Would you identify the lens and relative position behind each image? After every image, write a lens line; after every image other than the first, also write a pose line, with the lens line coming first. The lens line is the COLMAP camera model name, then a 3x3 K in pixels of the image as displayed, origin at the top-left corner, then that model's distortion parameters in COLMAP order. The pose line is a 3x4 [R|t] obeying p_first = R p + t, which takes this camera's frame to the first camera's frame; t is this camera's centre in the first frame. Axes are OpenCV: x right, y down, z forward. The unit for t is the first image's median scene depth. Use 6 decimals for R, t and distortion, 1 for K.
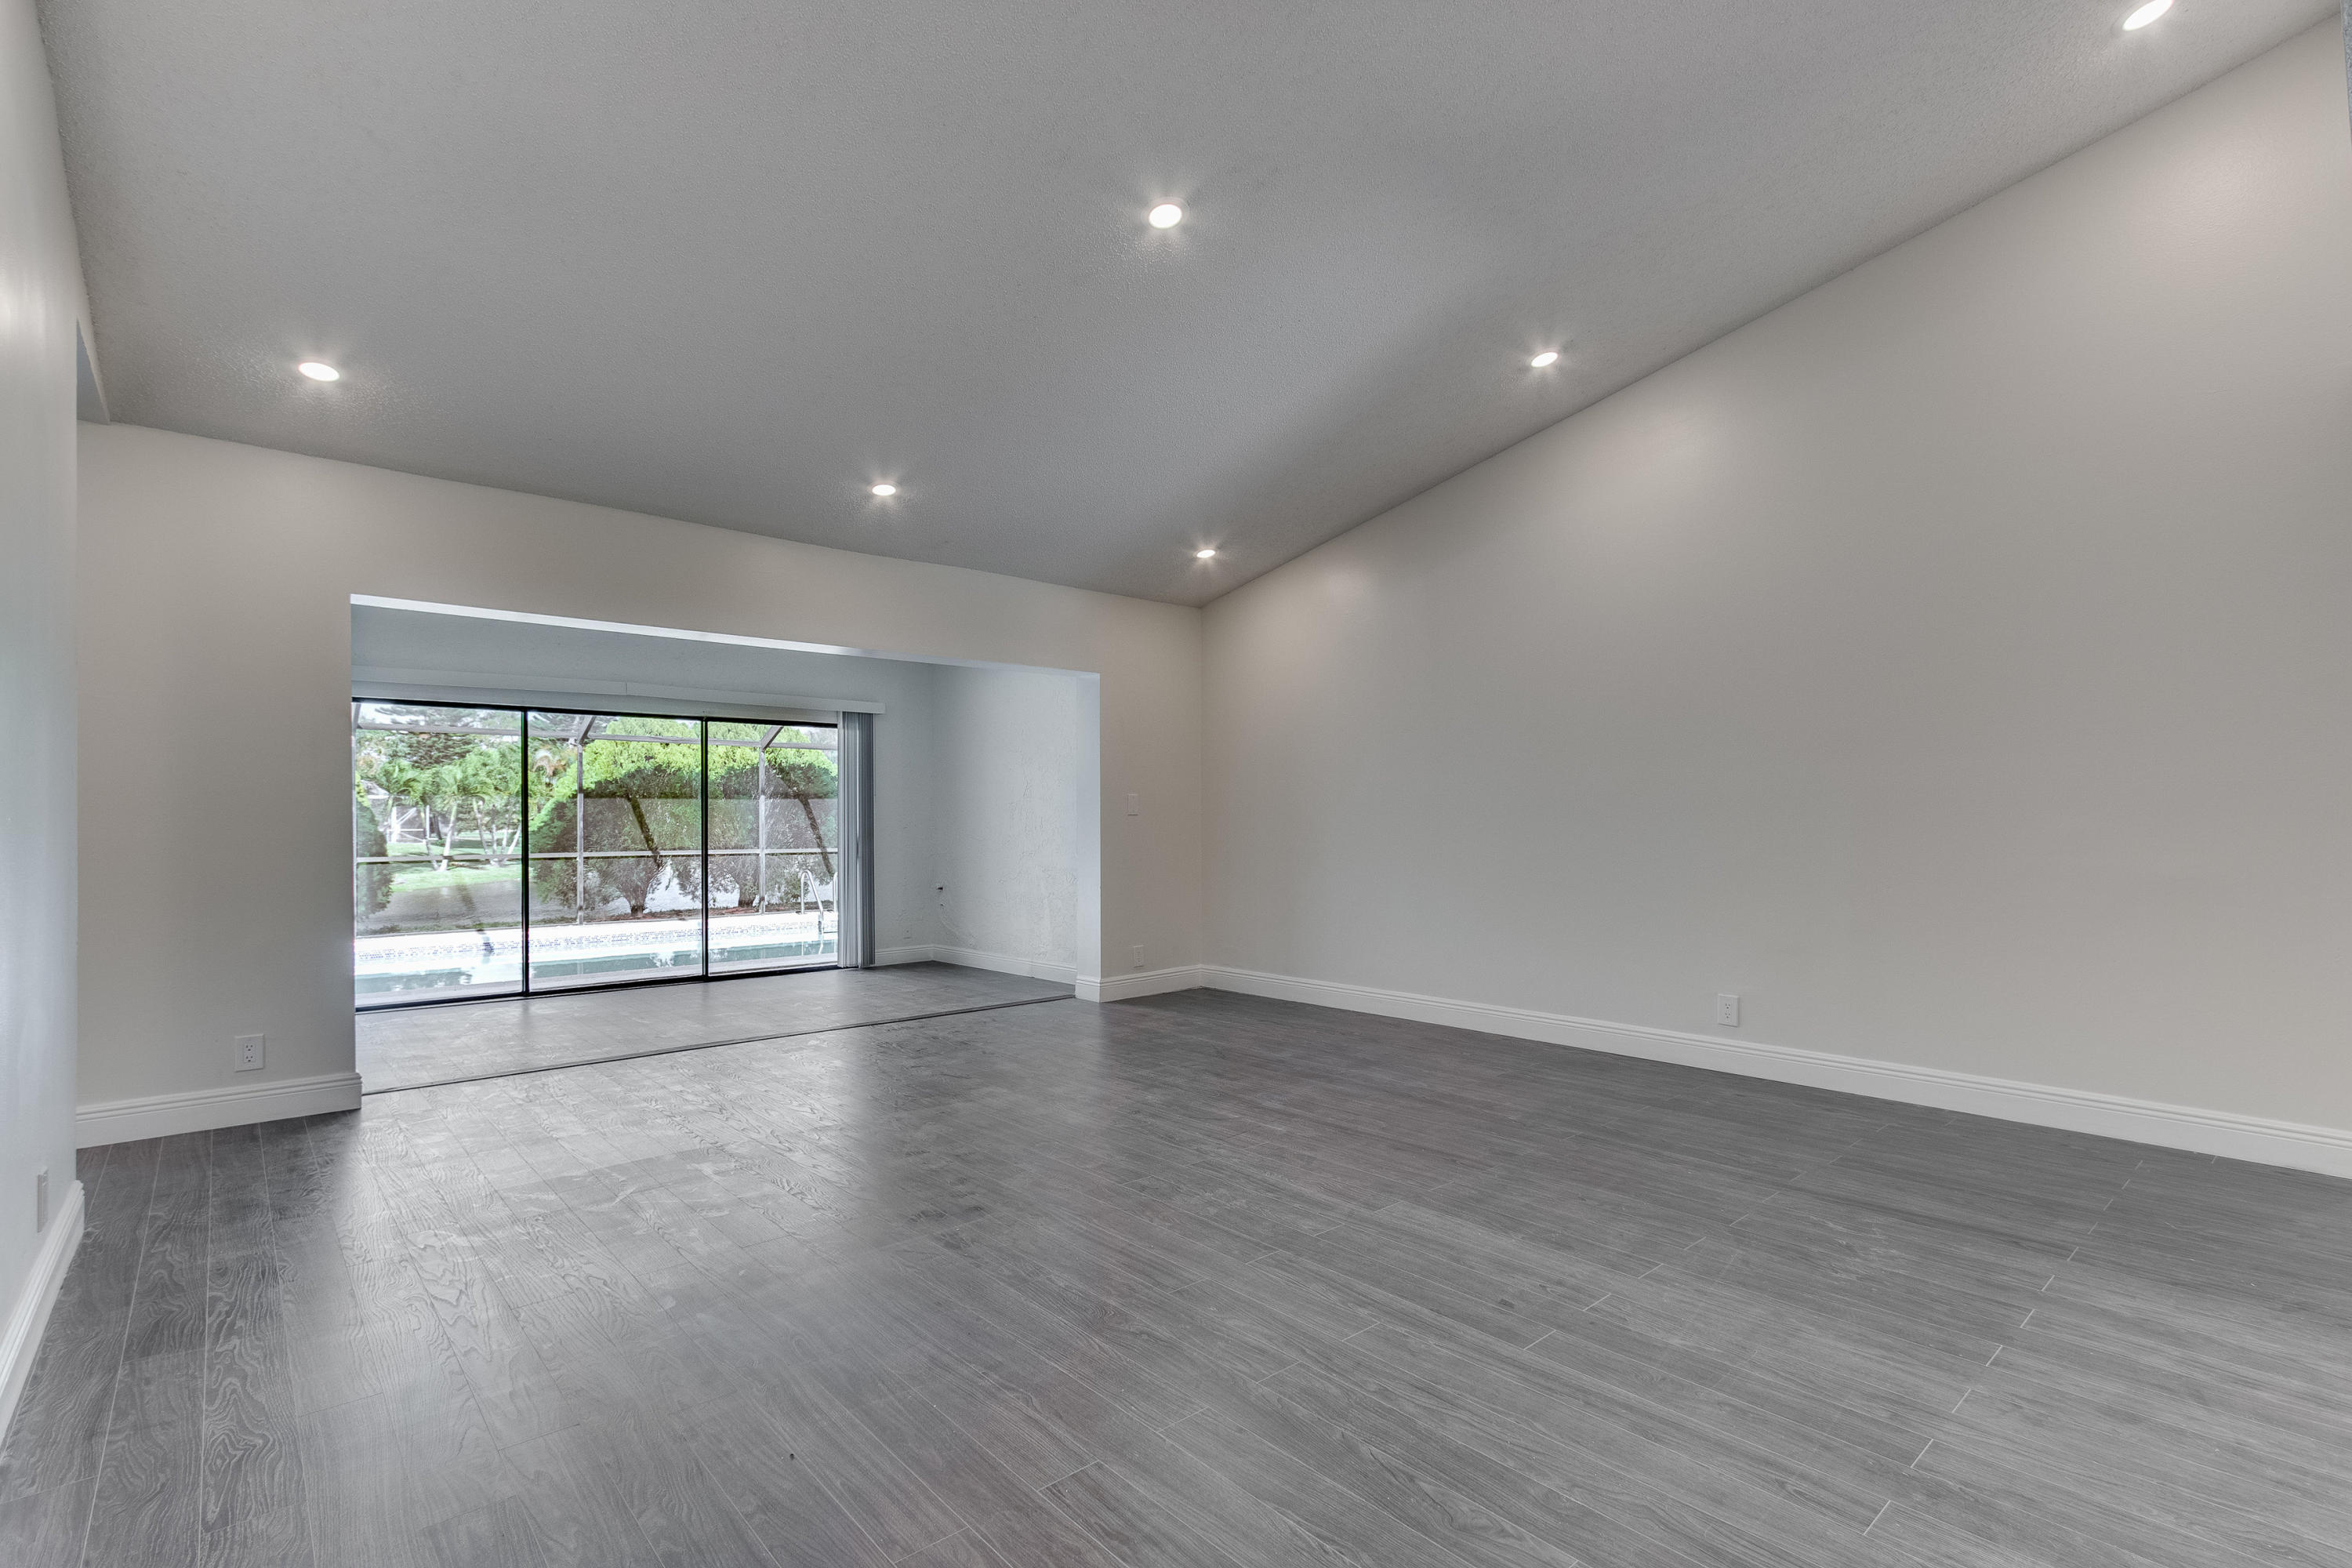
lens RADIAL K [[1089.4, 0, 1109.8], [0, 1089.4, 819.9], [0, 0, 1]] dist [-0.002320, 0.004057]
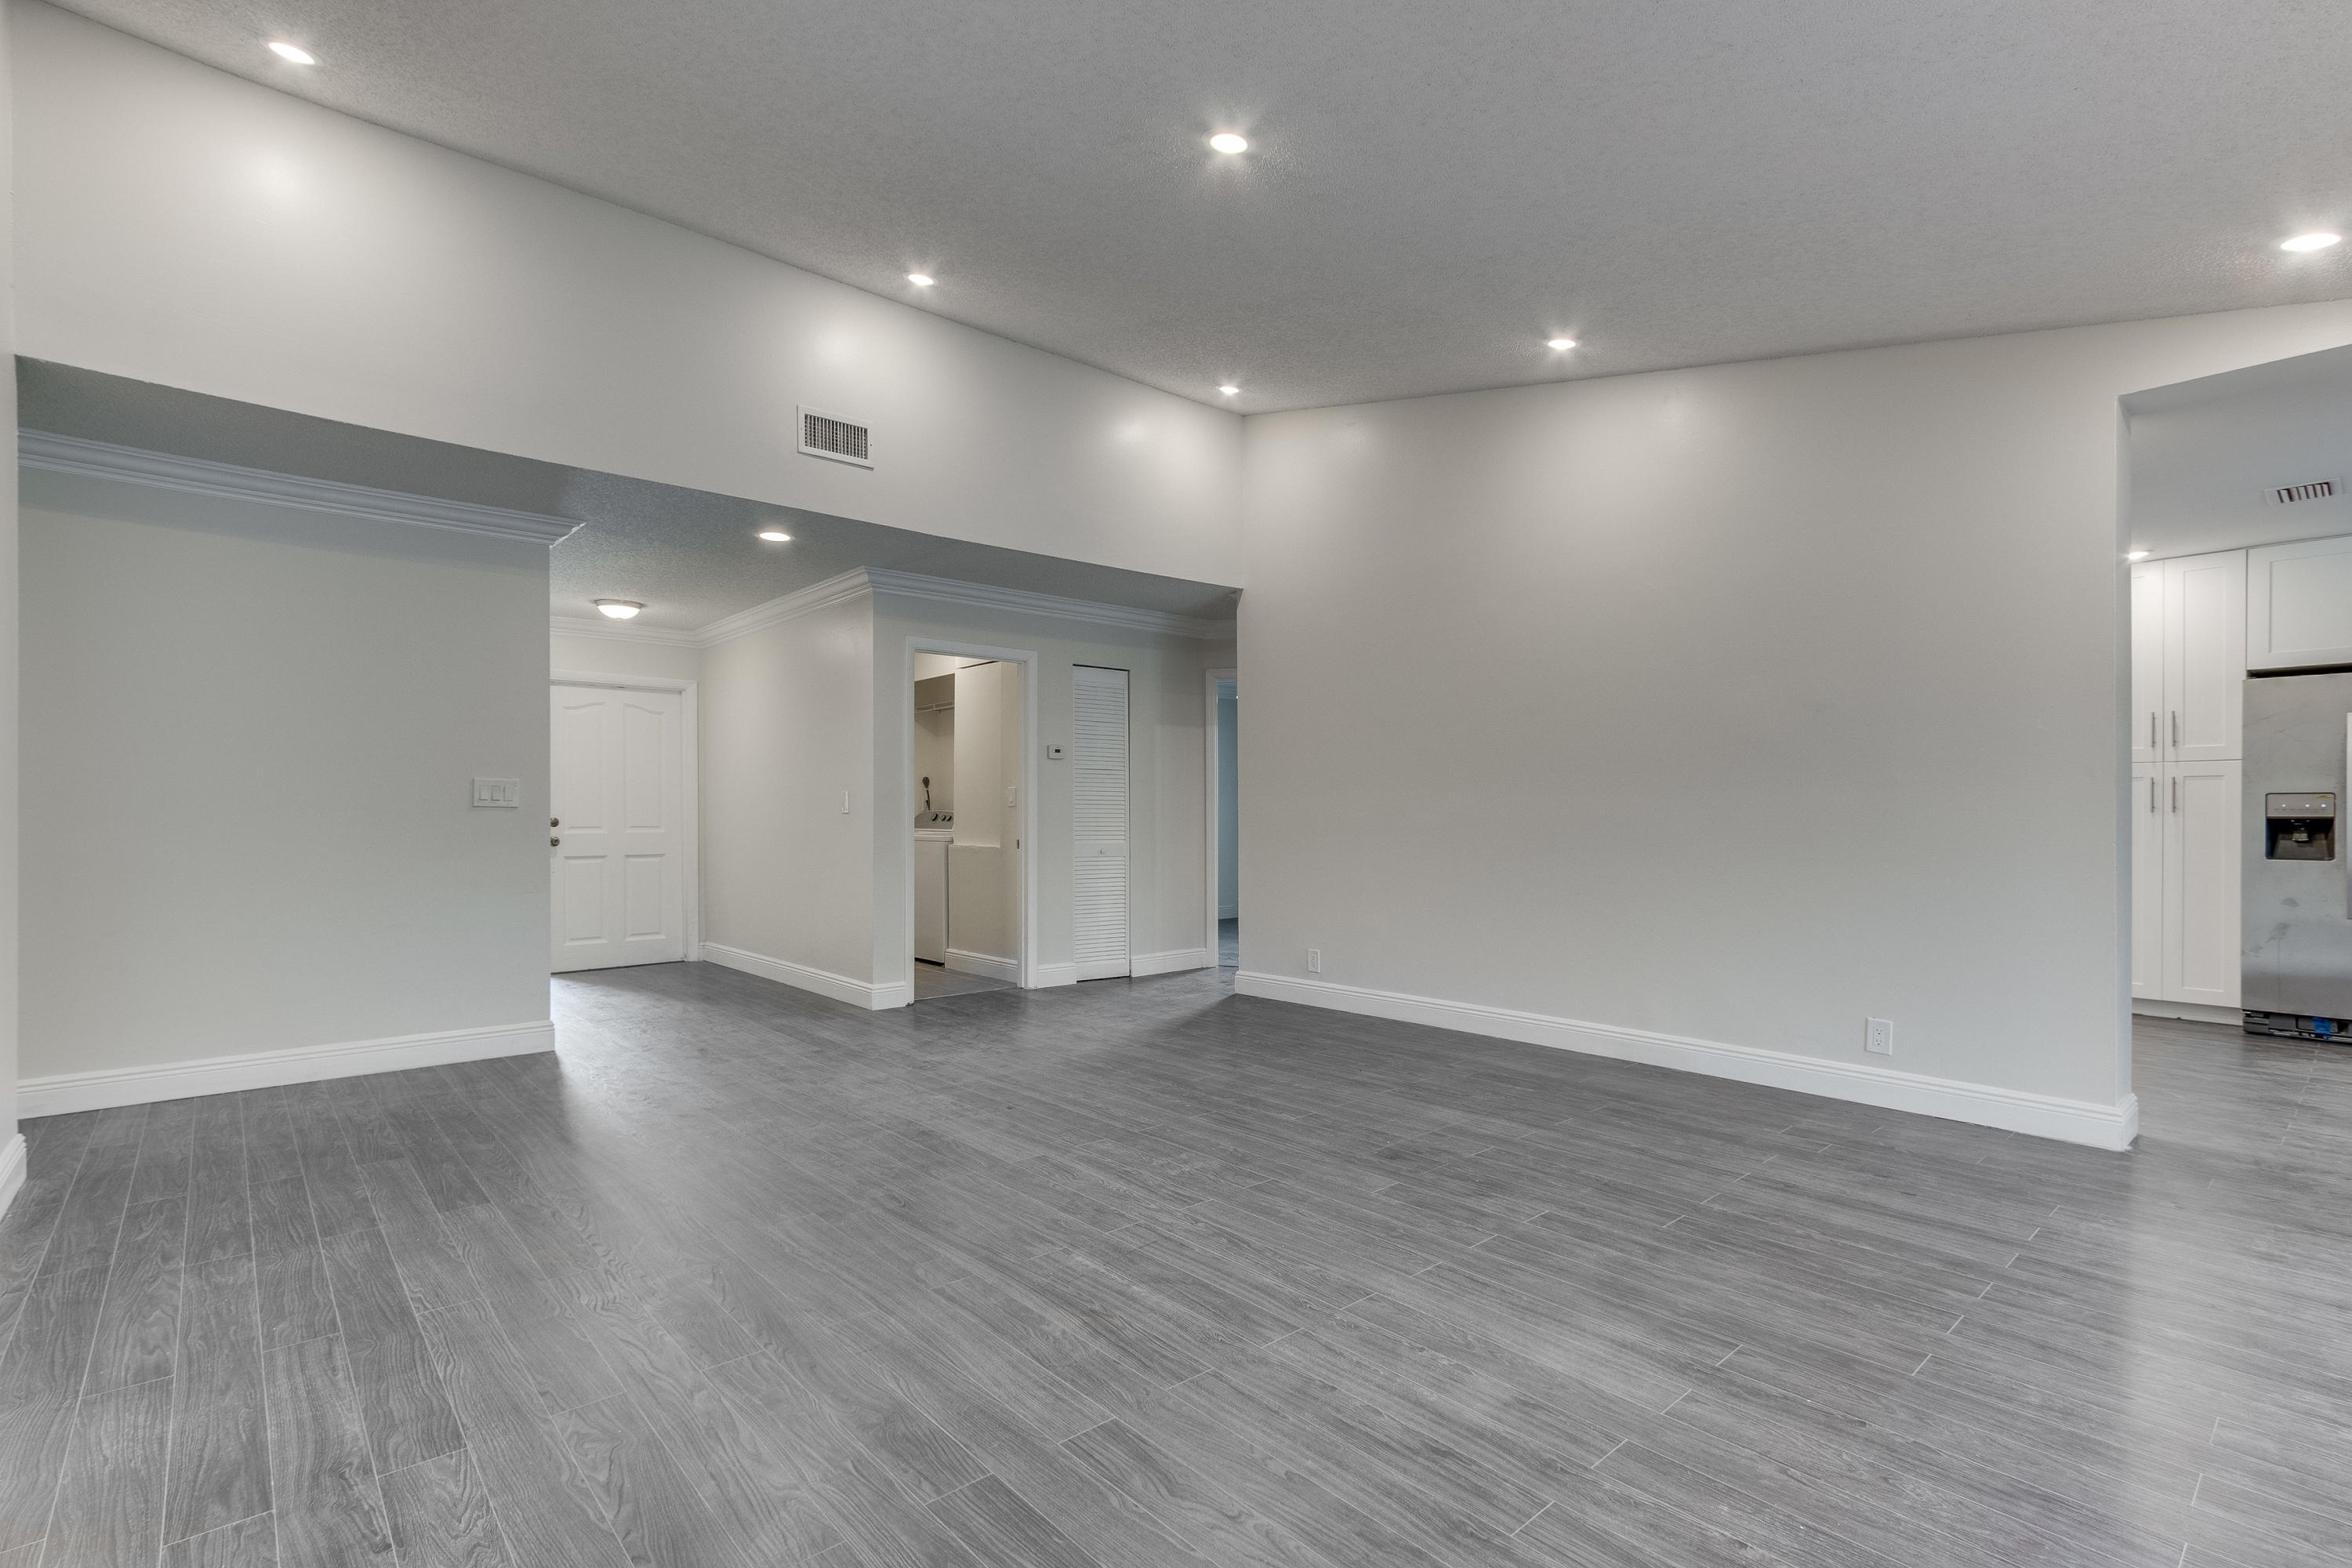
lens RADIAL K [[1089.4, 0, 1129.2], [0, 1089.4, 818.6], [0, 0, 1]] dist [-0.002320, 0.004057]
pose [[-0.999837, 0.003711, -0.017691, 0.157186], [0.003626, 0.999982, 0.004823, -0.001066], [0.017709, 0.004758, -0.999832, 1.972793]]
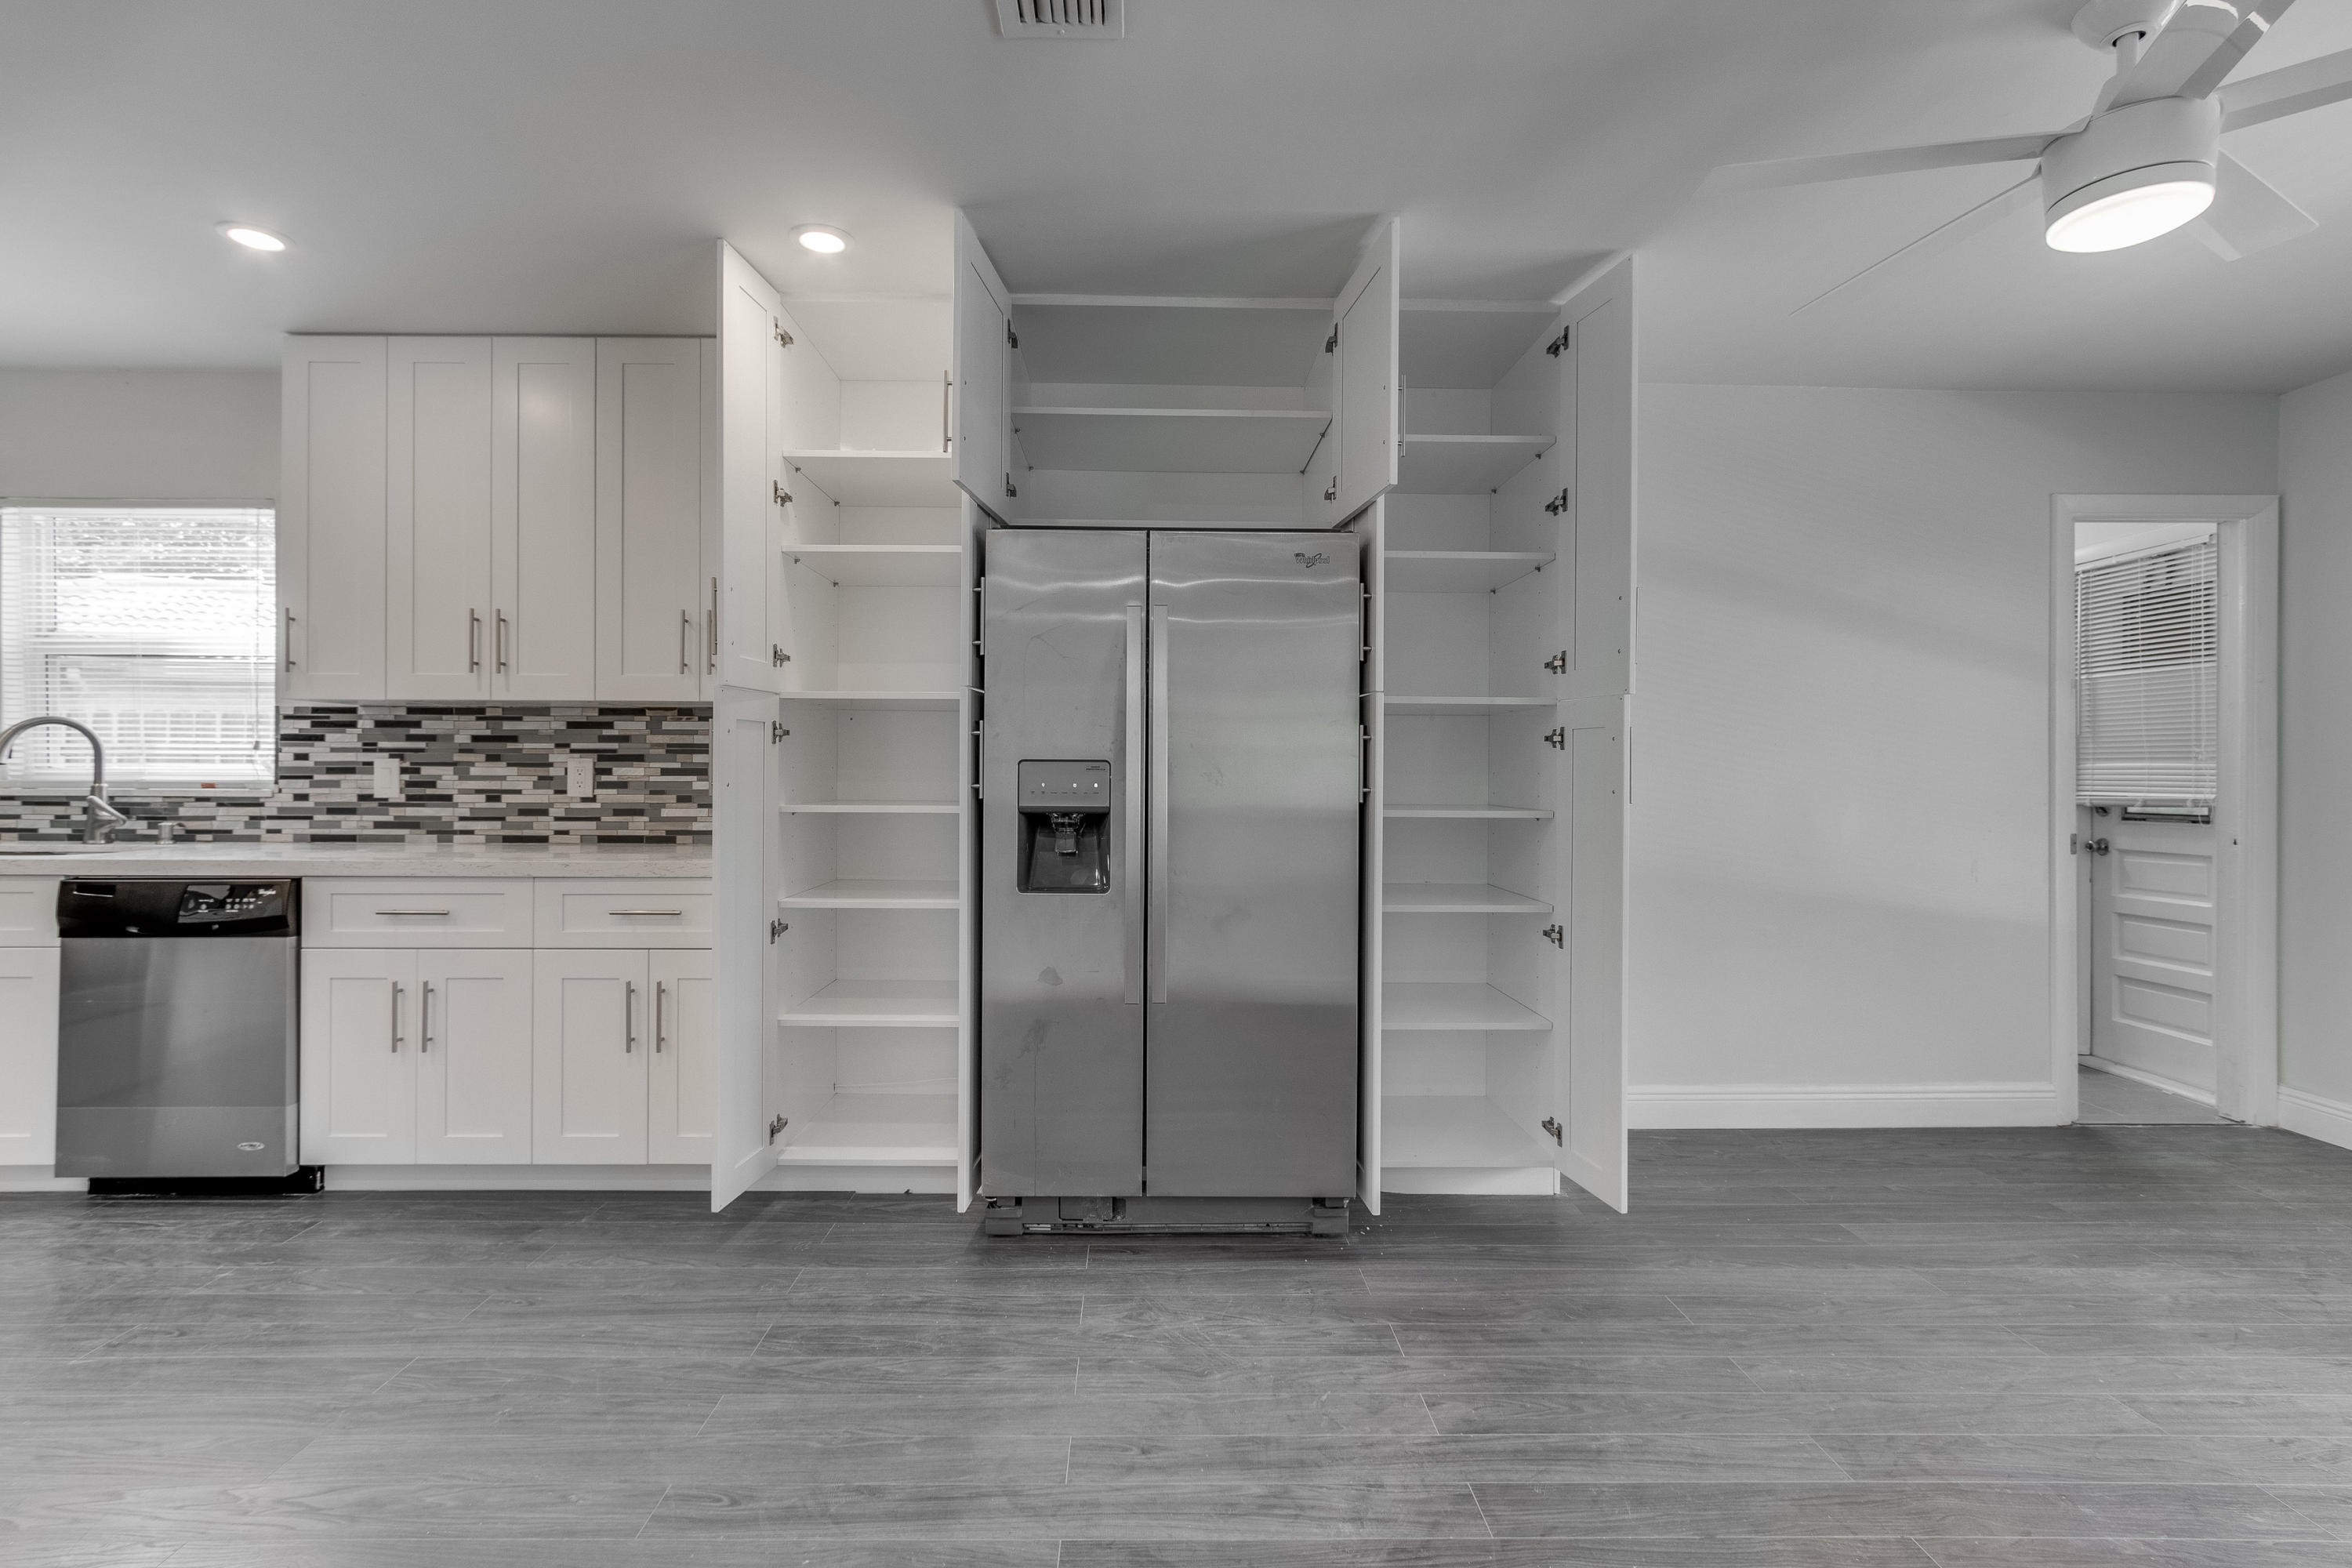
lens RADIAL K [[1089.4, 0, 1168.5], [0, 1089.4, 770.6], [0, 0, 1]] dist [-0.002320, 0.004057]
pose [[-0.622640, -0.002243, -0.782505, -1.011969], [-0.004761, 0.999988, 0.000922, -0.018504], [0.782494, 0.004300, -0.622644, 0.957962]]
